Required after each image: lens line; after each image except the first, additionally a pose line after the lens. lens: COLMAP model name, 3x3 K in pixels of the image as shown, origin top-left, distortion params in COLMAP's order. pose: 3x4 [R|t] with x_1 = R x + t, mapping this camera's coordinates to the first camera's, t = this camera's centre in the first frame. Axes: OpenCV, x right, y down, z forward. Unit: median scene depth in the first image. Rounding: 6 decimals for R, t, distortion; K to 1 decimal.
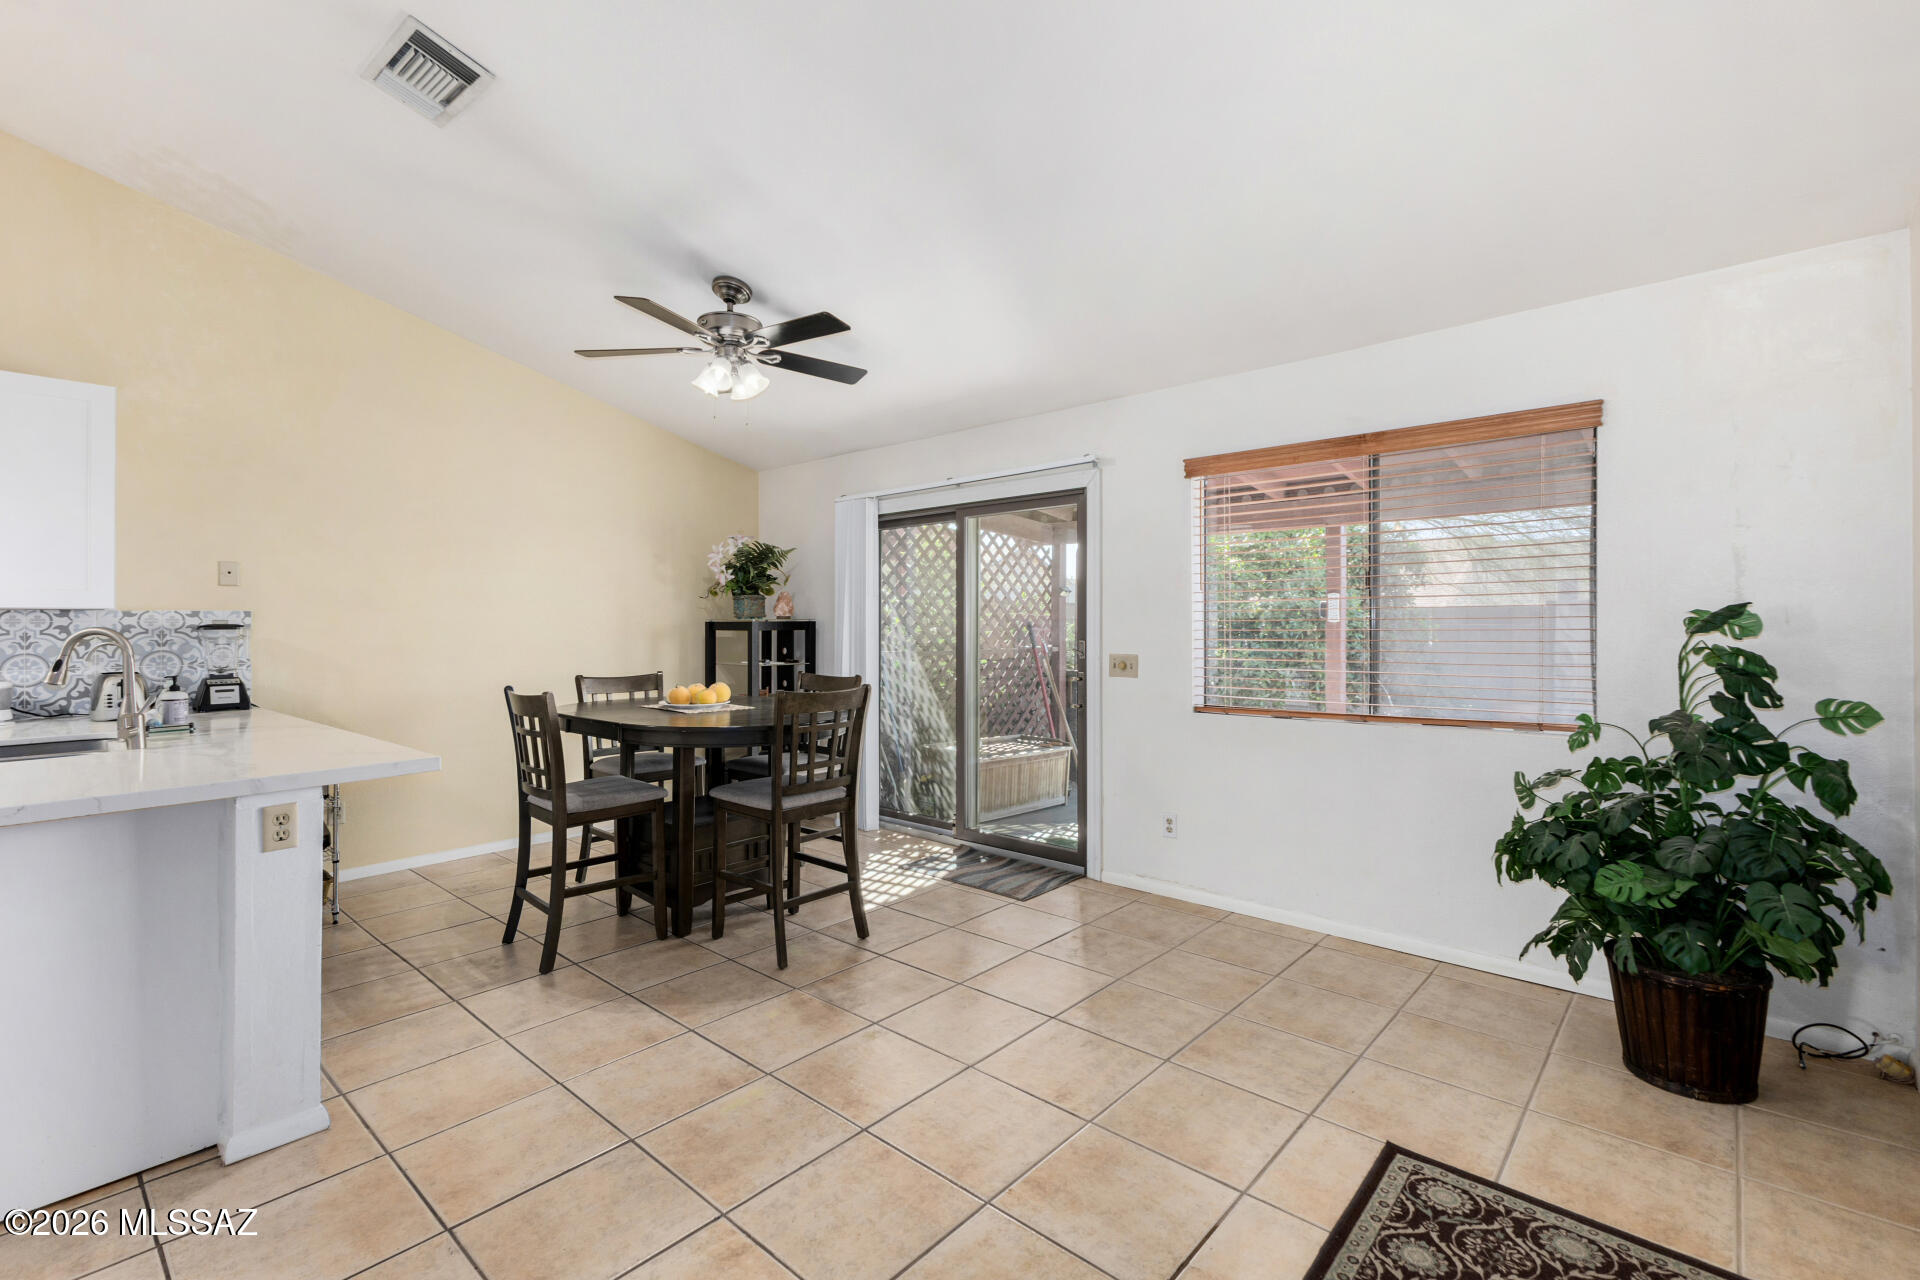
lens RADIAL K [[838.0, 0, 958.7], [0, 838.0, 628.4], [0, 0, 1]] dist [0.005355, -0.000407]
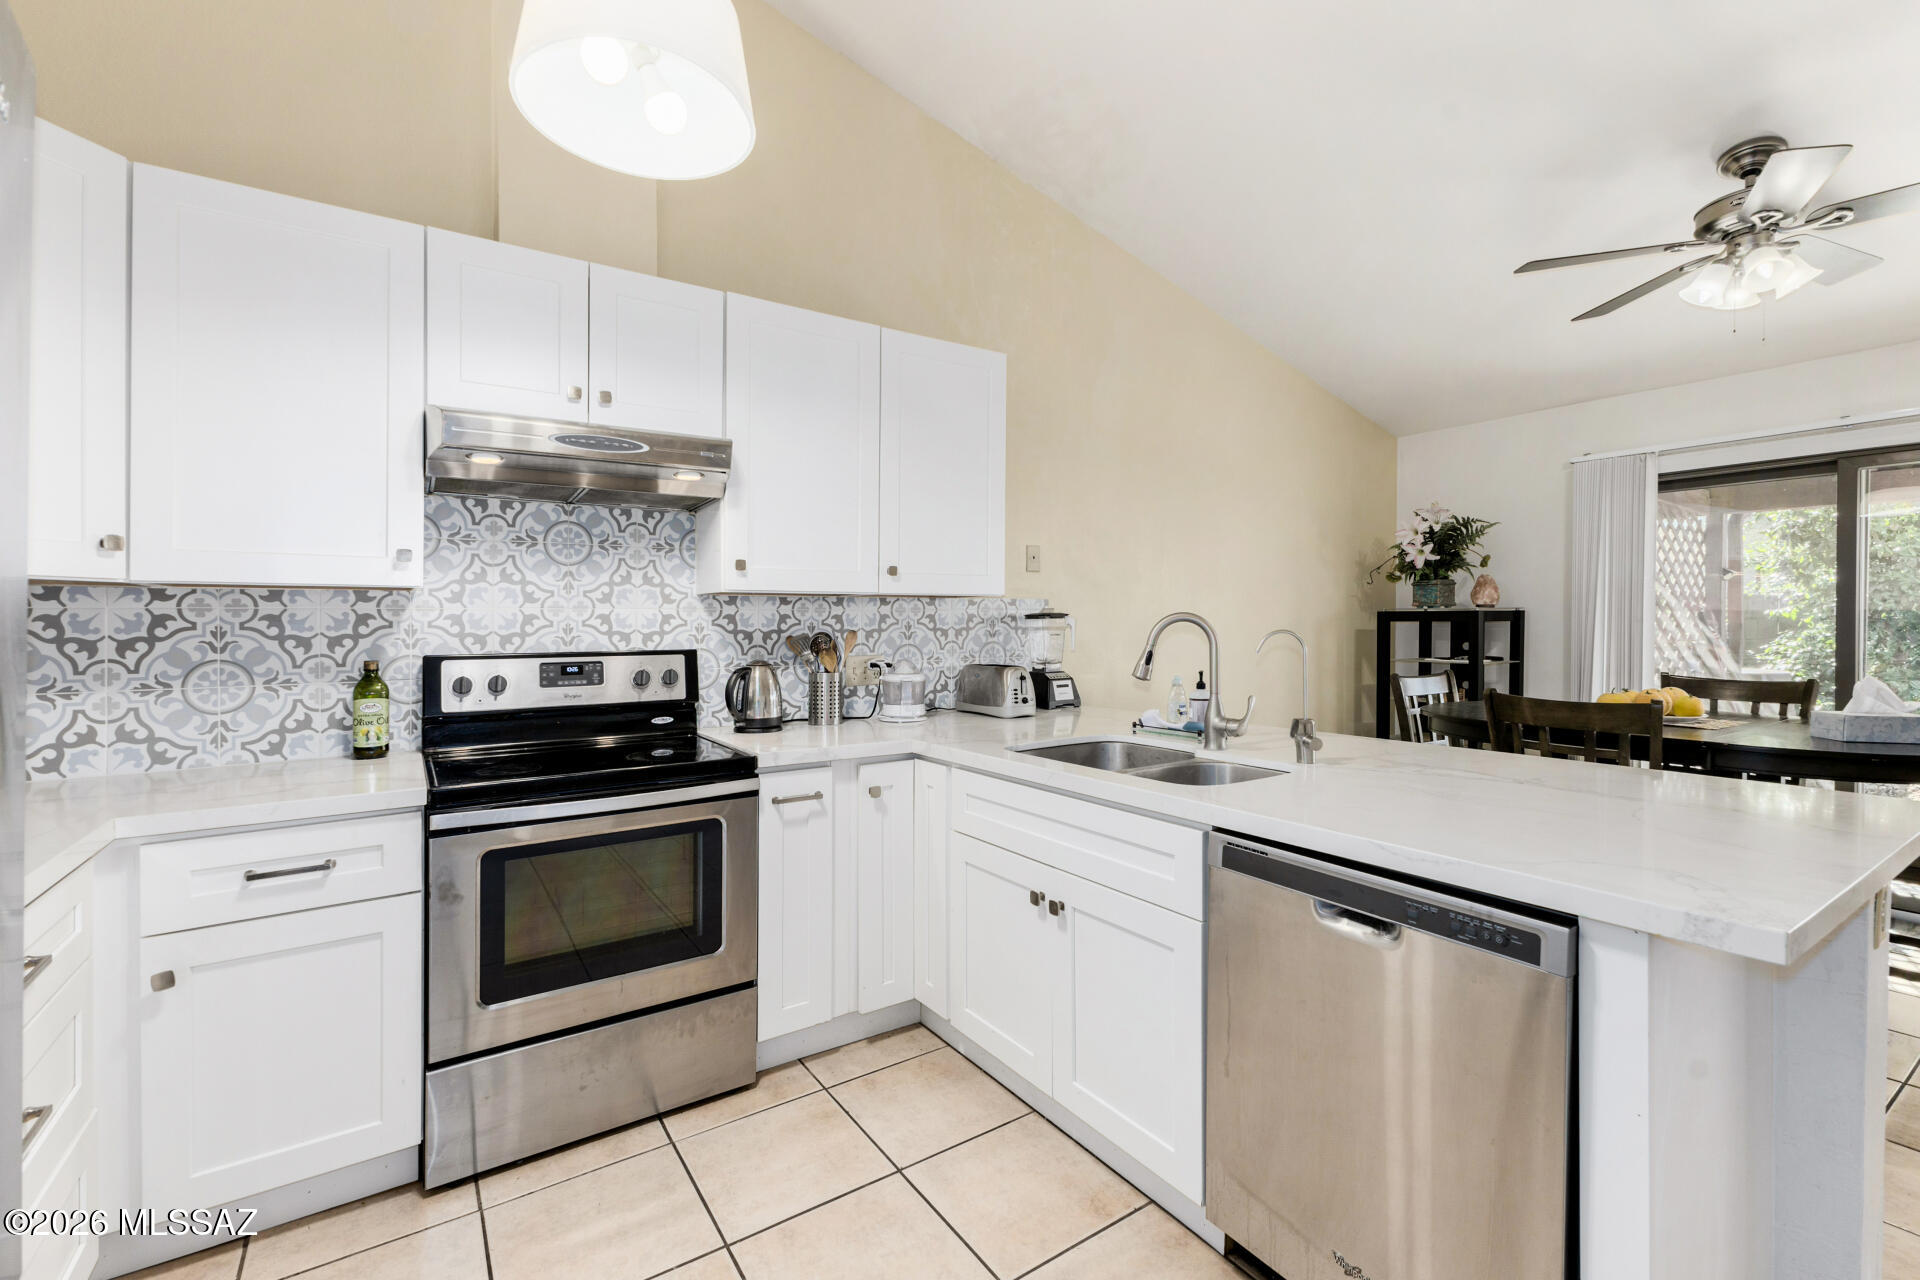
lens RADIAL K [[838.0, 0, 957.9], [0, 838.0, 635.9], [0, 0, 1]] dist [0.005355, -0.000407]
pose [[0.969369, 0.003443, -0.245587, -0.747187], [0.000126, 0.999895, 0.014516, 0.006585], [0.245611, -0.014103, 0.969266, 0.094194]]
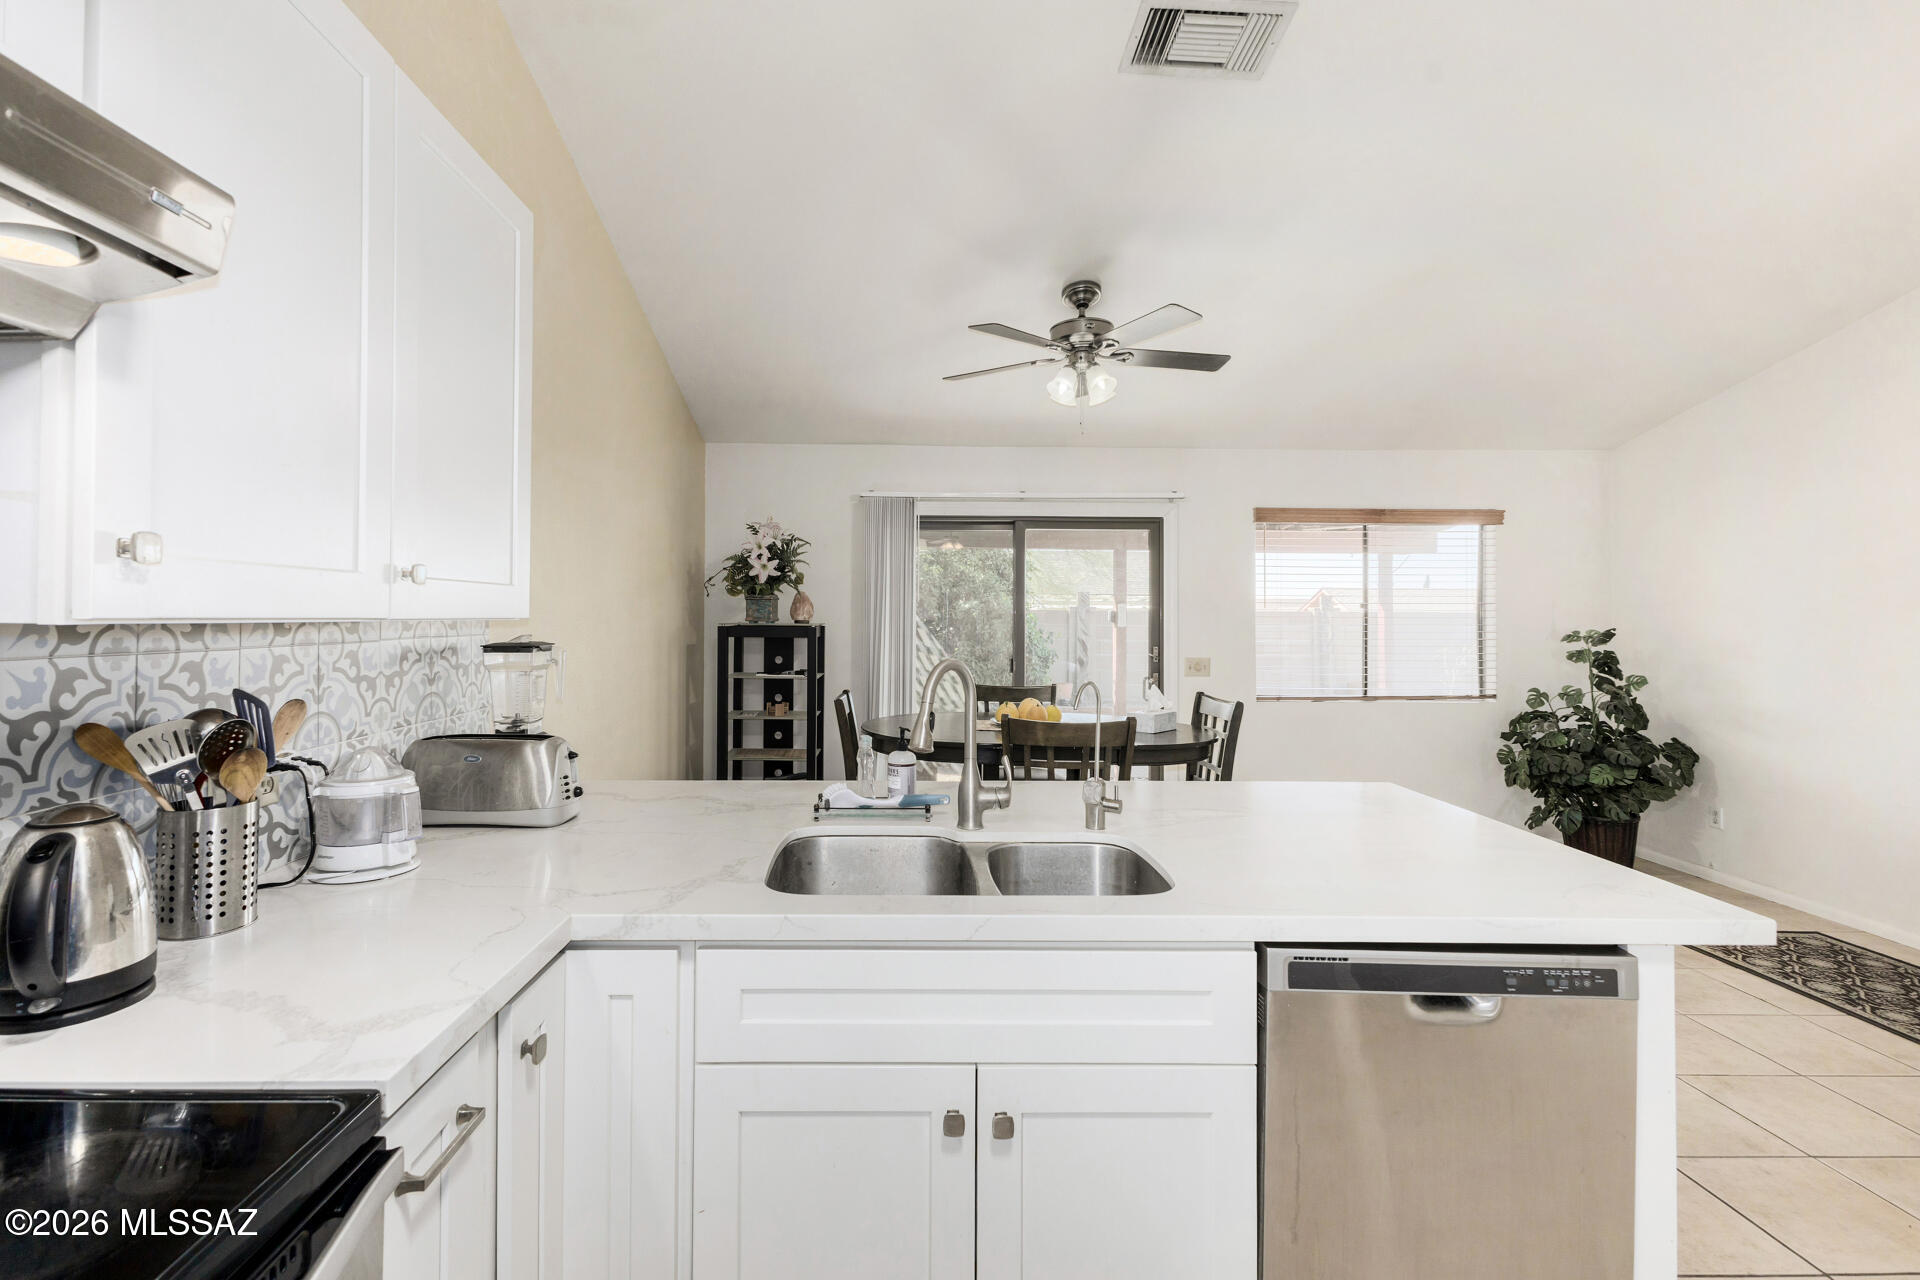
lens RADIAL K [[877.9, 0, 901.8], [0, 877.9, 612.5], [0, 0, 1]] dist [0.007372, 0.000646]
pose [[0.738082, 0.012616, 0.674593, -1.090442], [-0.009177, 0.999920, -0.008659, -0.022558], [-0.674648, 0.000200, 0.738140, 0.376081]]
